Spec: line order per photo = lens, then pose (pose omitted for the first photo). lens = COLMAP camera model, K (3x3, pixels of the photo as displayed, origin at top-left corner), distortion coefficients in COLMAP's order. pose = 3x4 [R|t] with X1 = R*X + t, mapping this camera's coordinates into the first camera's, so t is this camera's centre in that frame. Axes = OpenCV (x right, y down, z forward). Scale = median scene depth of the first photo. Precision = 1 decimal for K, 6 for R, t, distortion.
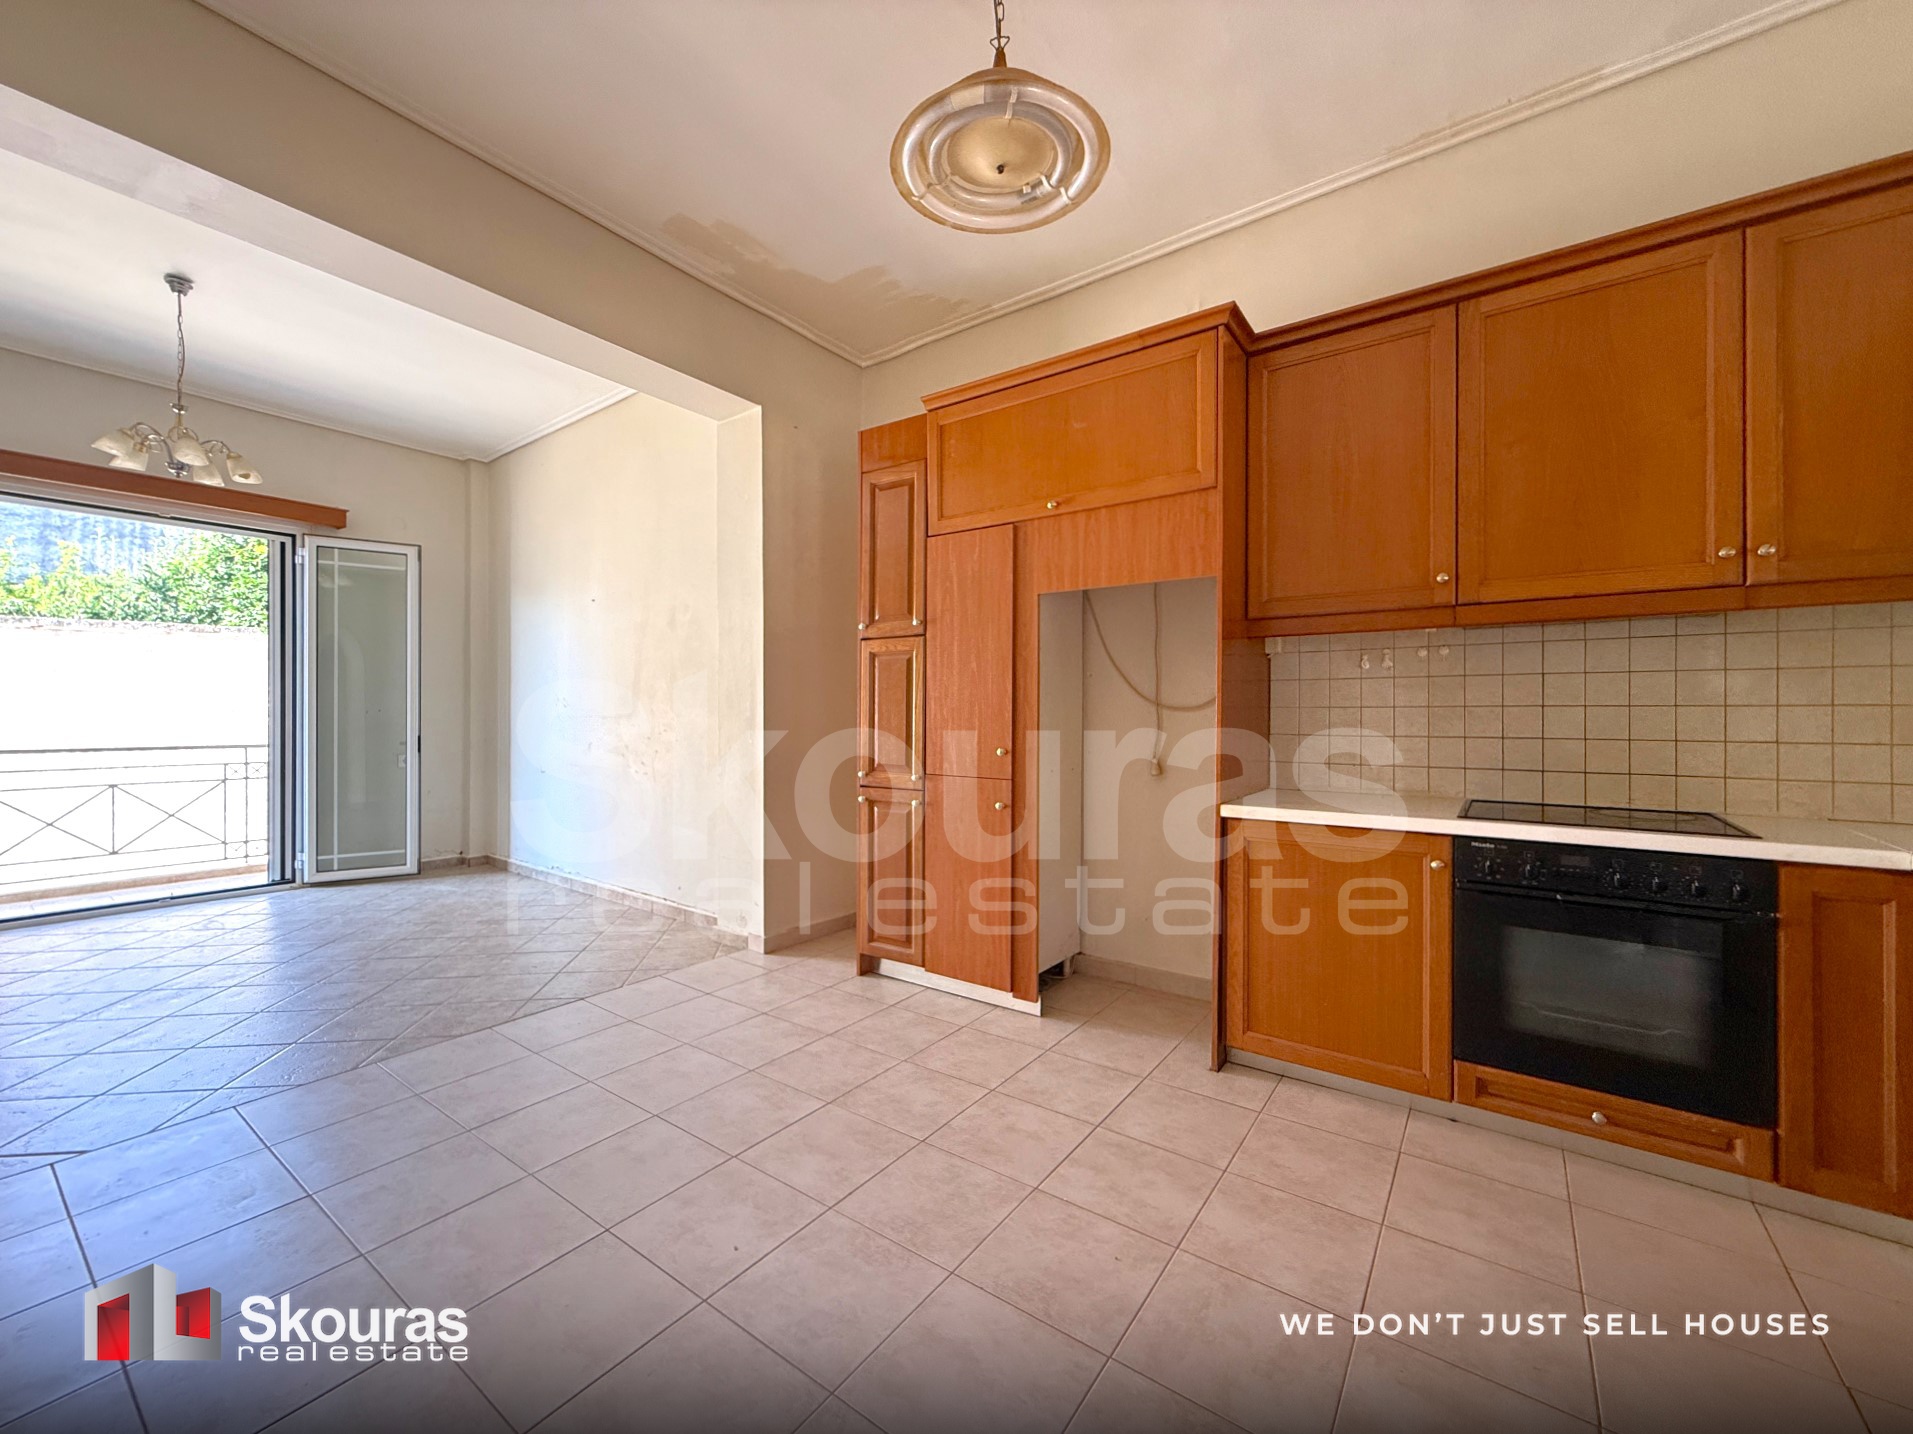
lens RADIAL K [[751.8, 0, 958.1], [0, 751.8, 708.9], [0, 0, 1]] dist [0.001933, 0.000285]
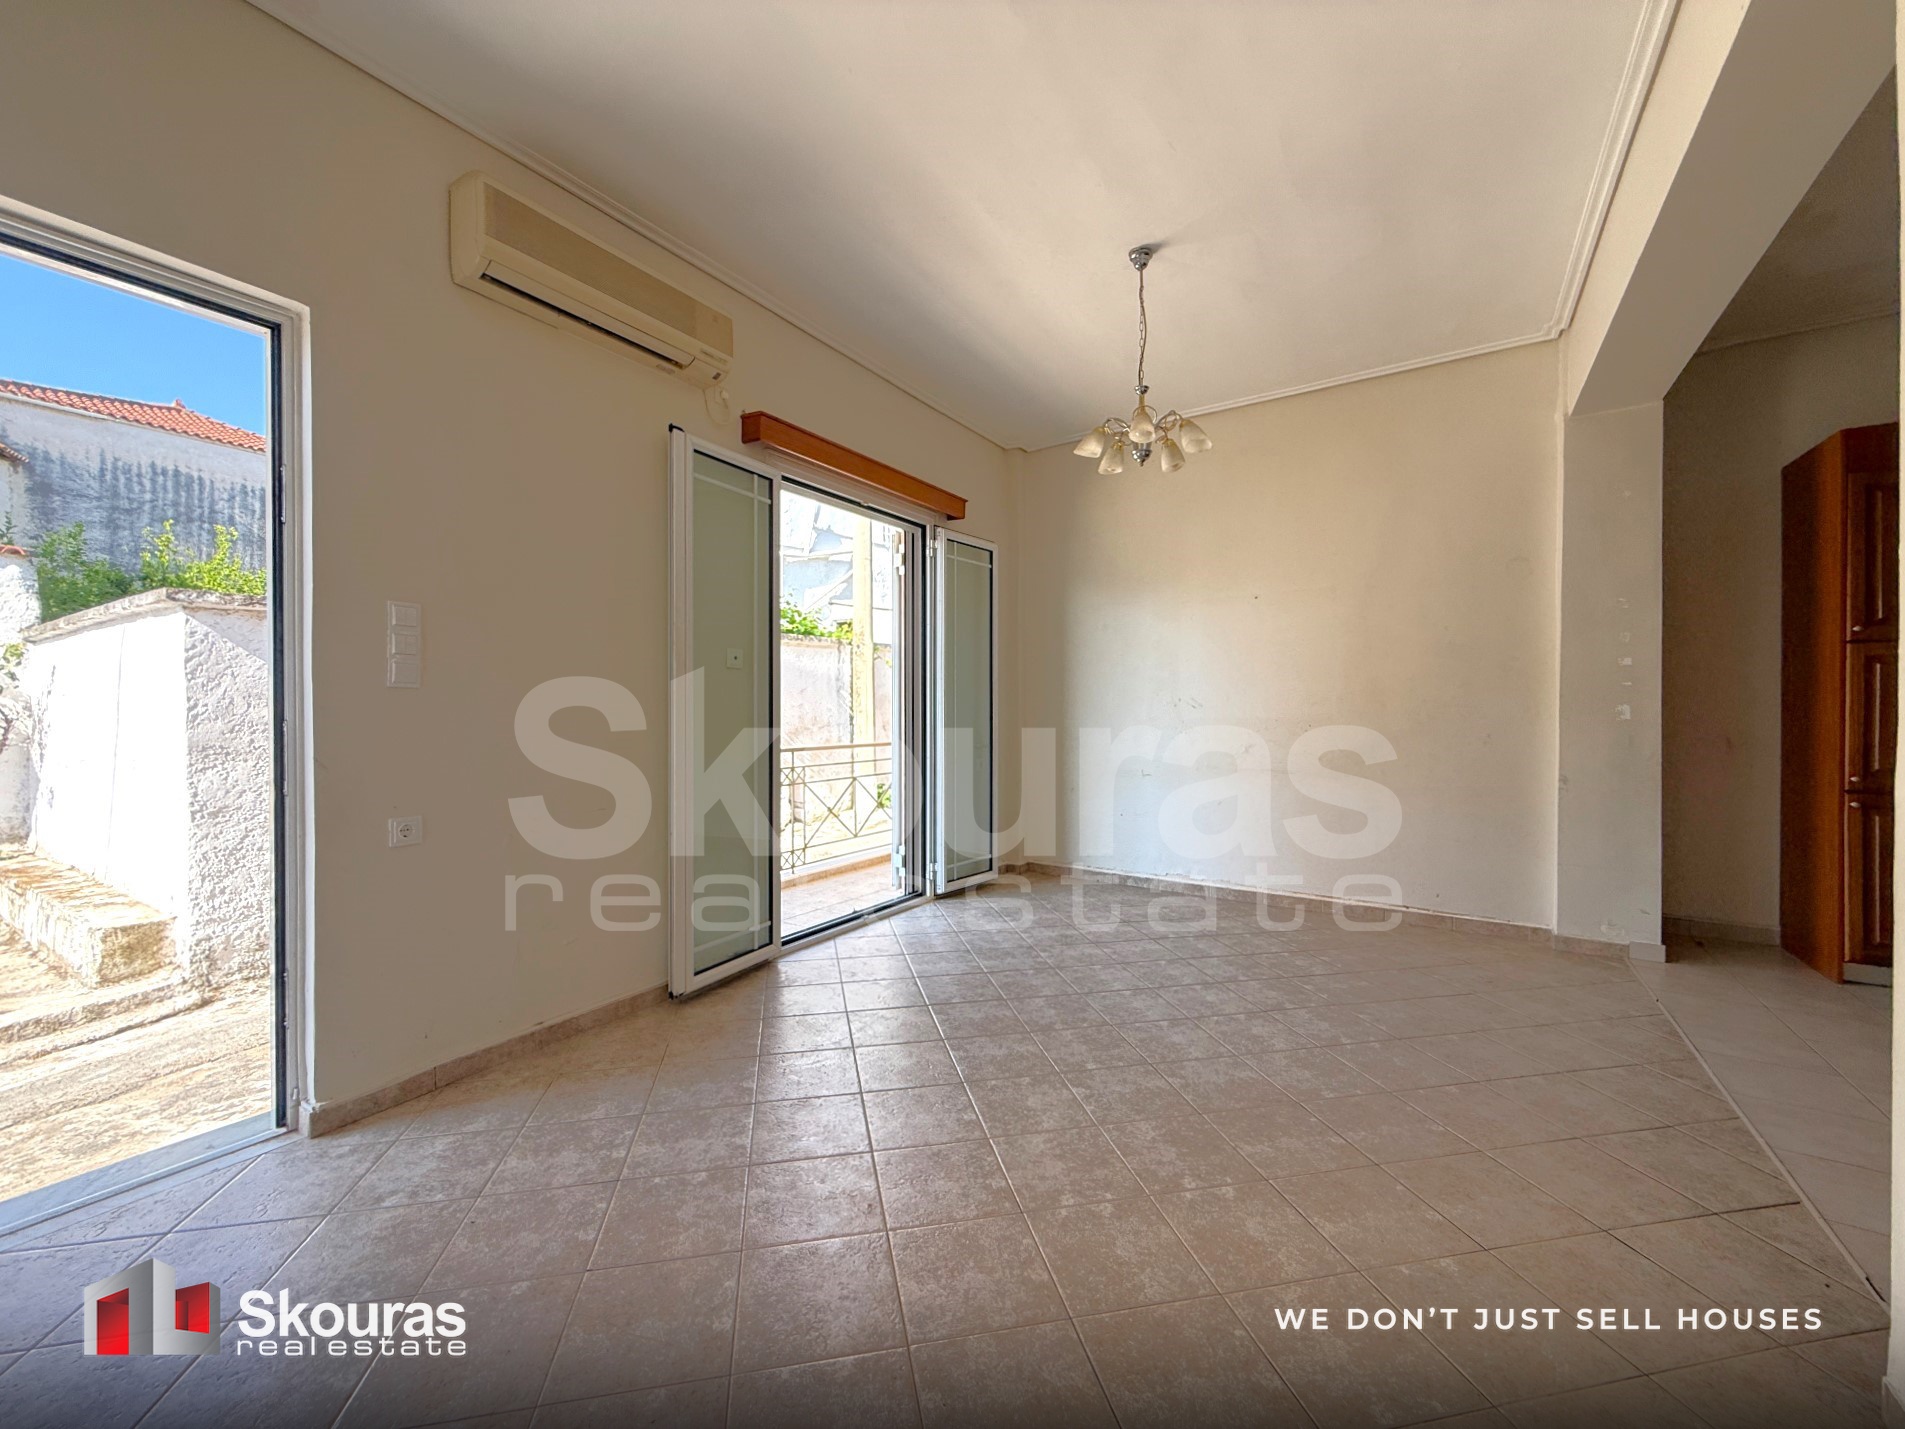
lens RADIAL K [[760.2, 0, 945.7], [0, 760.2, 713.0], [0, 0, 1]] dist [-0.000356, 0.000019]
pose [[0.998772, 0.001912, 0.049506, -0.901467], [-0.002354, 0.999958, 0.008869, -0.005954], [-0.049487, -0.008975, 0.998734, 0.049198]]
